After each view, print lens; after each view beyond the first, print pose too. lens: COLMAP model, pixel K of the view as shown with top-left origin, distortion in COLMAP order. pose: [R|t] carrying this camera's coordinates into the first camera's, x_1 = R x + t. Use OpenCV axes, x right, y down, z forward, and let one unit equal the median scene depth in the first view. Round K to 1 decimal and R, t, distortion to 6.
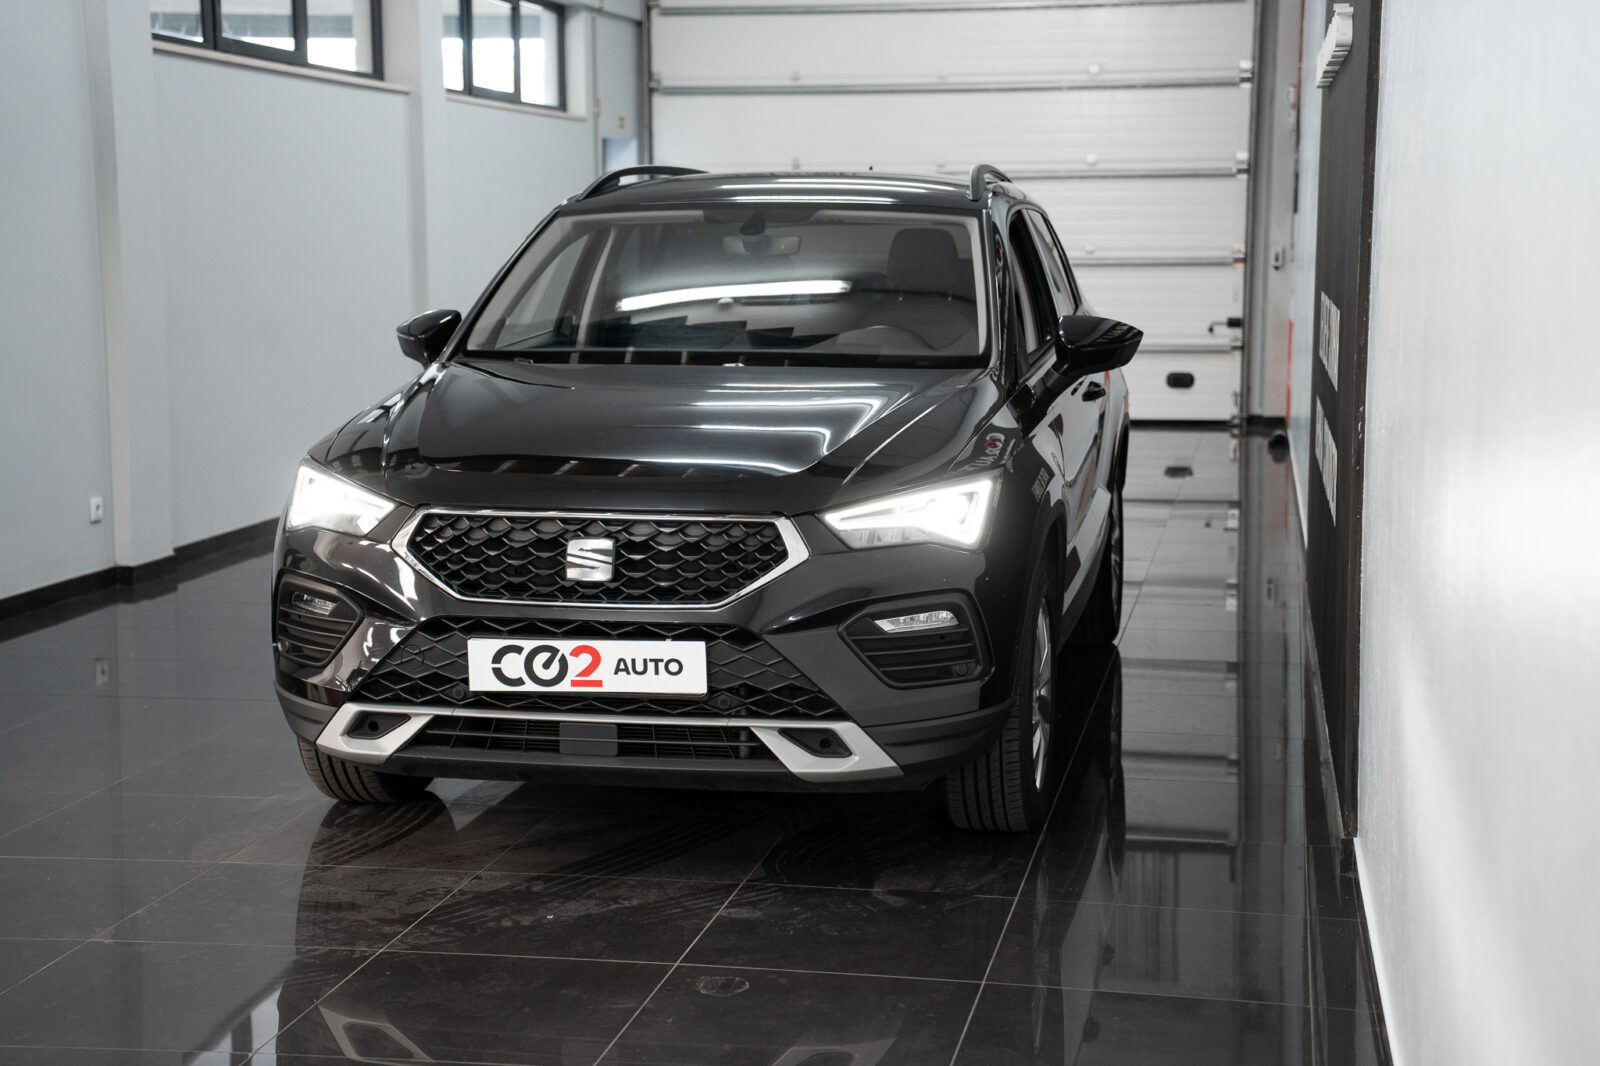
lens RADIAL K [[2430.8, 0, 800.0], [0, 2430.8, 533.0], [0, 0, 1]] dist [0.244802, 0.002407]
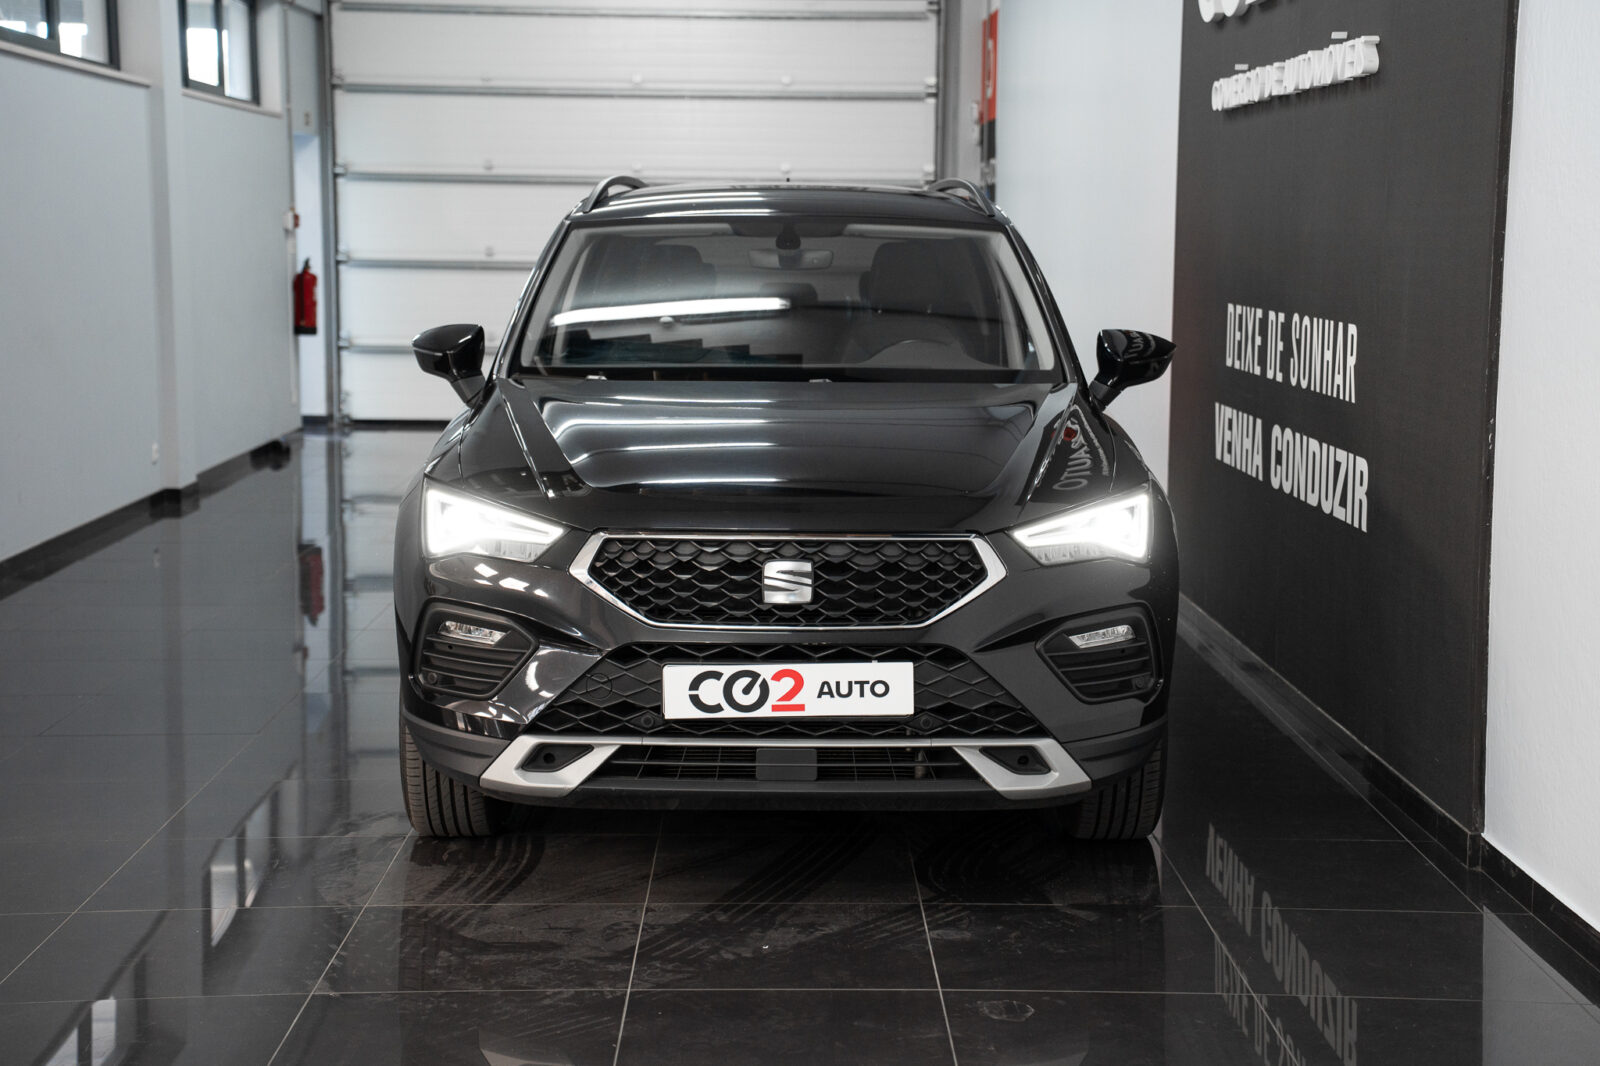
lens RADIAL K [[2437.2, 0, 800.0], [0, 2437.2, 533.0], [0, 0, 1]] dist [0.236142, 0.122613]
pose [[0.977700, -0.017357, 0.209286, -0.286025], [0.017537, 0.999846, 0.000995, -0.009706], [-0.209271, 0.002697, 0.977854, 0.035130]]
